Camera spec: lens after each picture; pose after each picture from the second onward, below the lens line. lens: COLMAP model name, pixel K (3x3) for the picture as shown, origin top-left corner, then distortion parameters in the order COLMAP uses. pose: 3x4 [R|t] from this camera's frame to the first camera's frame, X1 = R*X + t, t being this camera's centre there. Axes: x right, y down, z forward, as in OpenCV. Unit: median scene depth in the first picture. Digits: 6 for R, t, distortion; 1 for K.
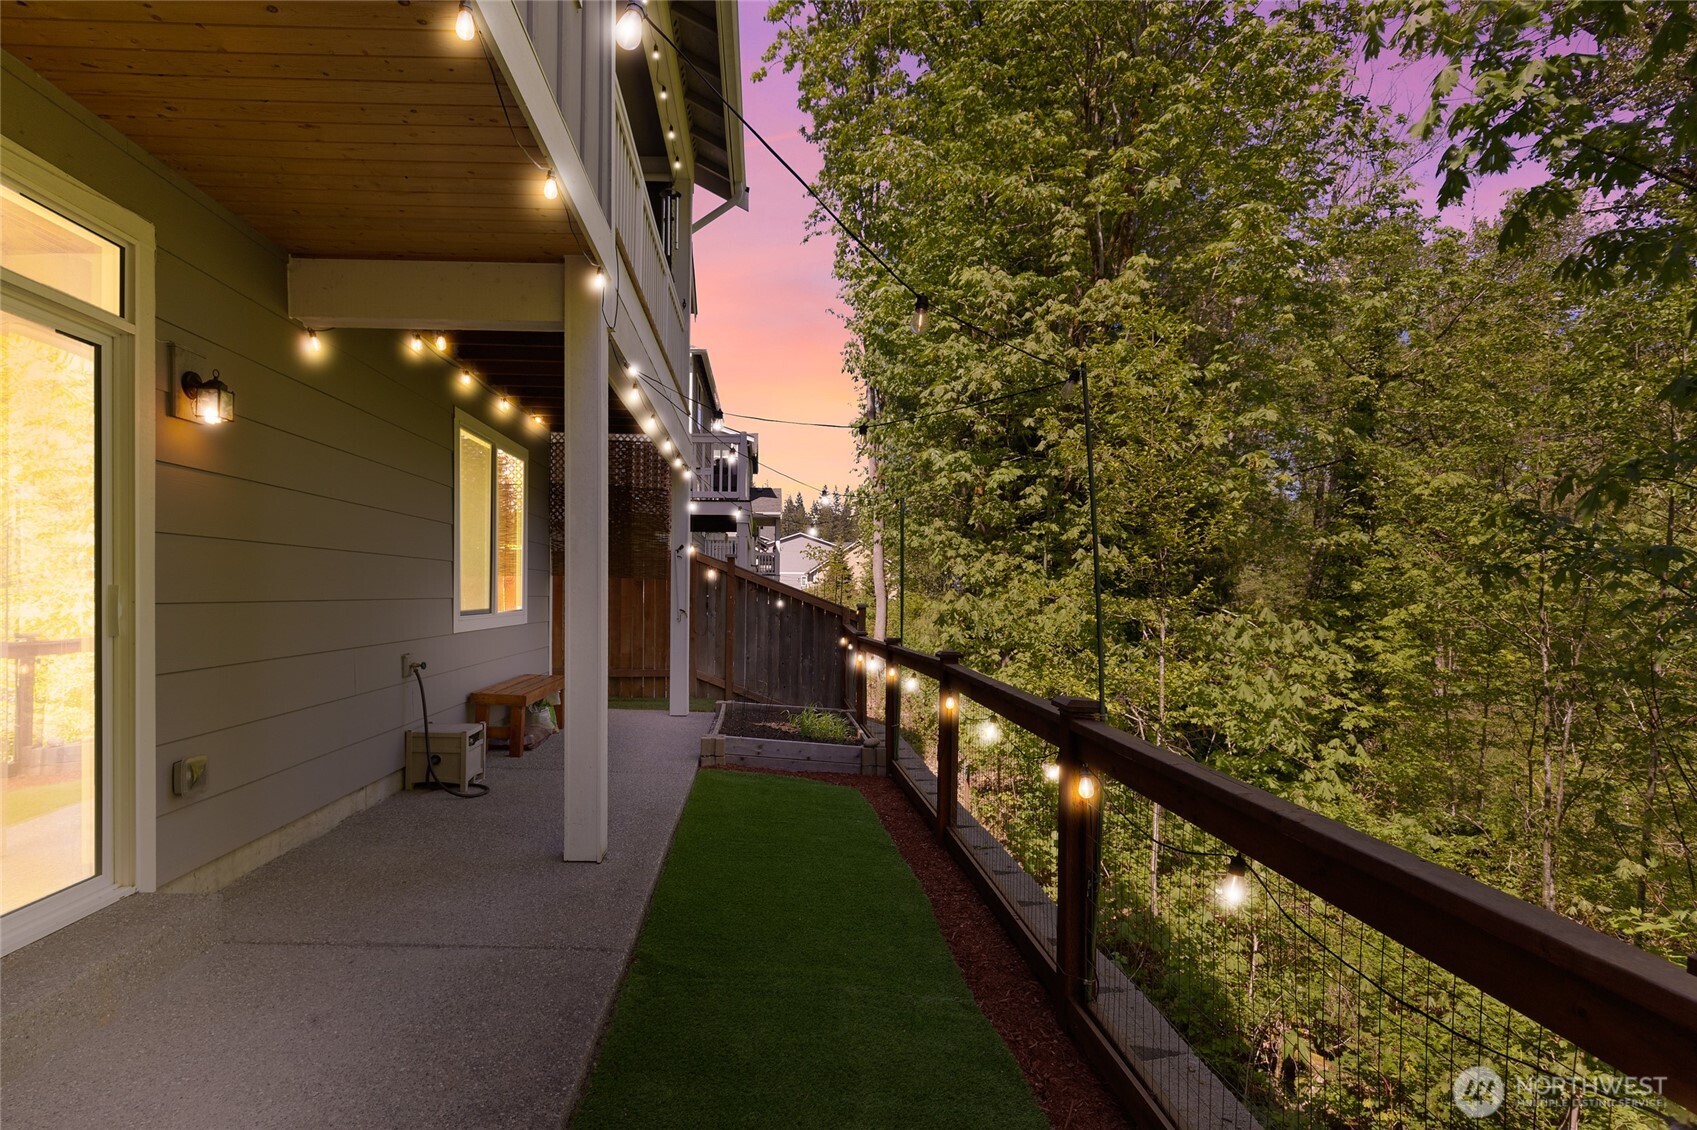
lens RADIAL K [[861.8, 0, 775.3], [0, 861.8, 604.2], [0, 0, 1]] dist [0.006219, -0.000773]
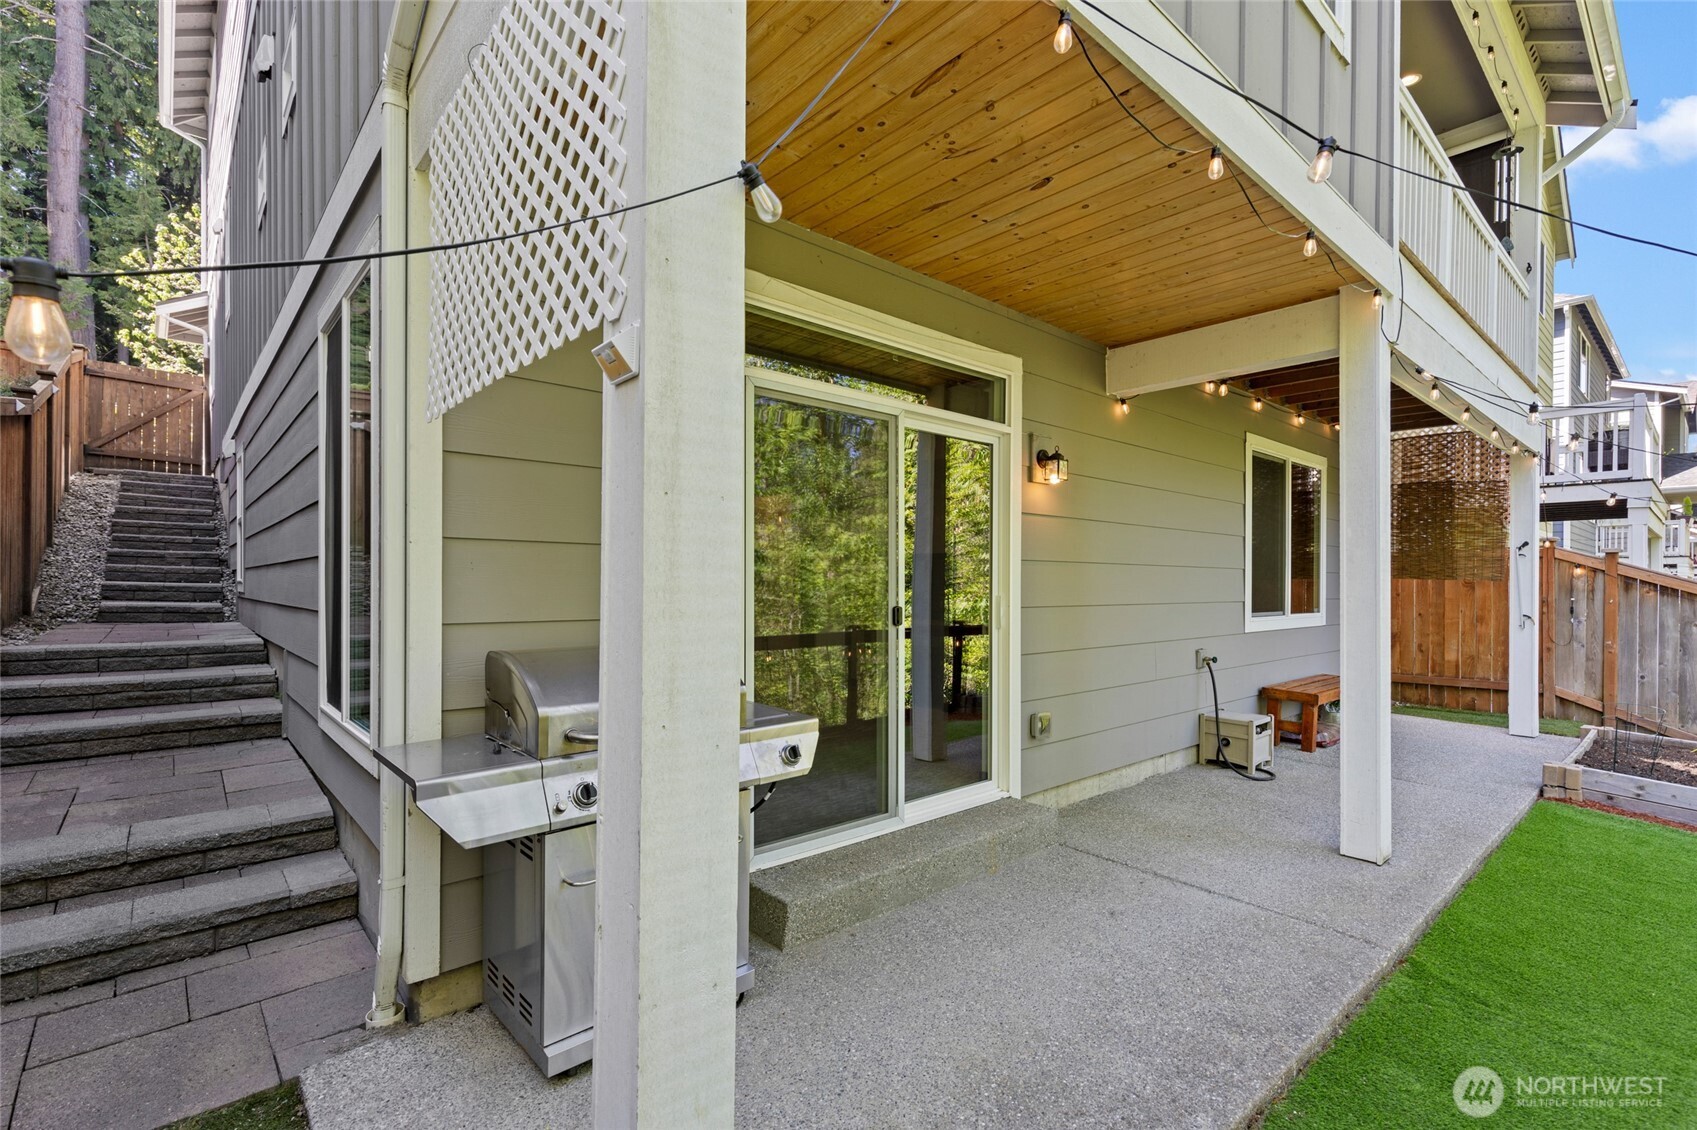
lens RADIAL K [[773.6, 0, 847.4], [0, 773.6, 581.4], [0, 0, 1]] dist [0.015833, -0.003828]
pose [[0.653949, -0.008574, -0.756490, 0.070029], [-0.009163, 0.999773, -0.019252, -0.011134], [0.756483, 0.019522, 0.653722, -0.074297]]
